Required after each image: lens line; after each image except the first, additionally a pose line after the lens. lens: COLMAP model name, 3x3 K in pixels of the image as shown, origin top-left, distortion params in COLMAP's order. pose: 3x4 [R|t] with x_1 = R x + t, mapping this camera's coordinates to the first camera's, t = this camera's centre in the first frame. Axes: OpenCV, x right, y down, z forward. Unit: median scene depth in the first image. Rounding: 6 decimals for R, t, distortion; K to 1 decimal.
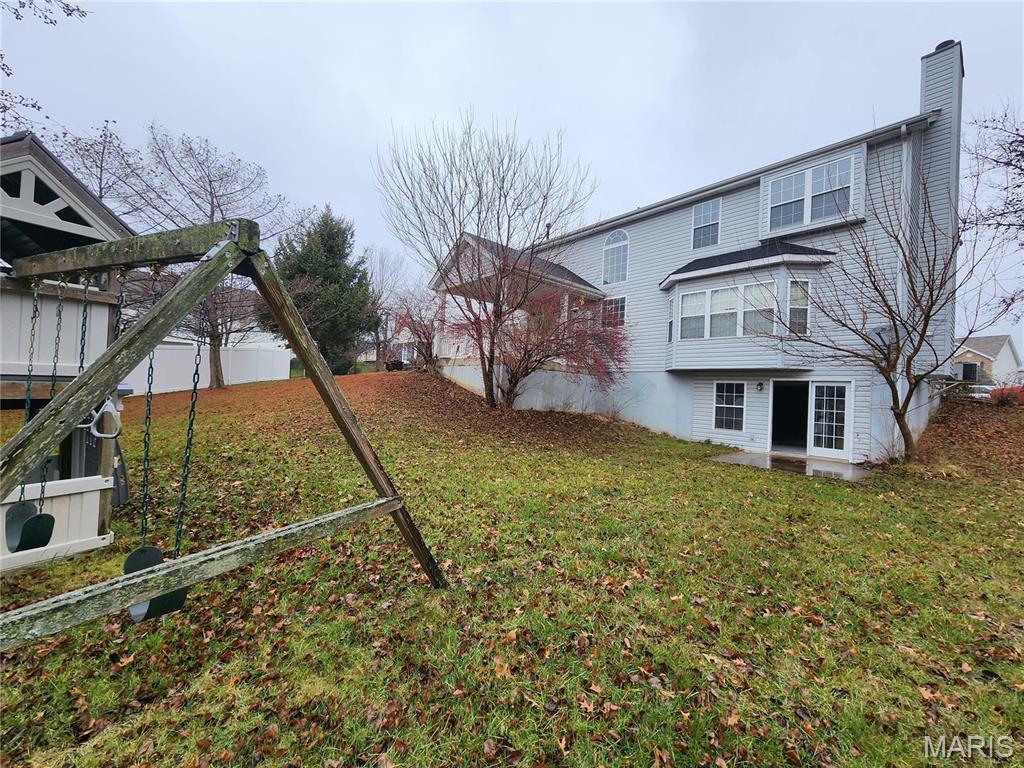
lens RADIAL K [[424.0, 0, 509.8], [0, 424.0, 377.1], [0, 0, 1]] dist [-0.001618, 0.000176]
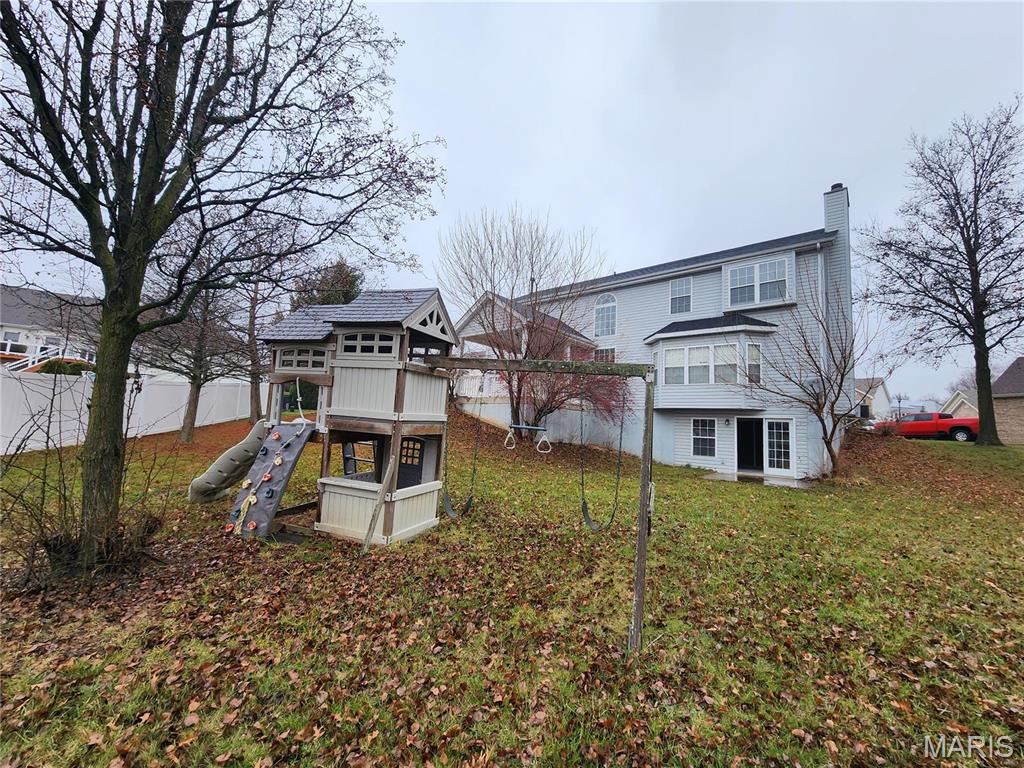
lens RADIAL K [[414.6, 0, 514.6], [0, 414.6, 378.8], [0, 0, 1]] dist [-0.010317, -0.000208]
pose [[0.990293, 0.014075, 0.138284, -0.239131], [-0.003539, 0.997090, -0.076145, -0.011708], [-0.138954, 0.074917, 0.987461, -0.179388]]
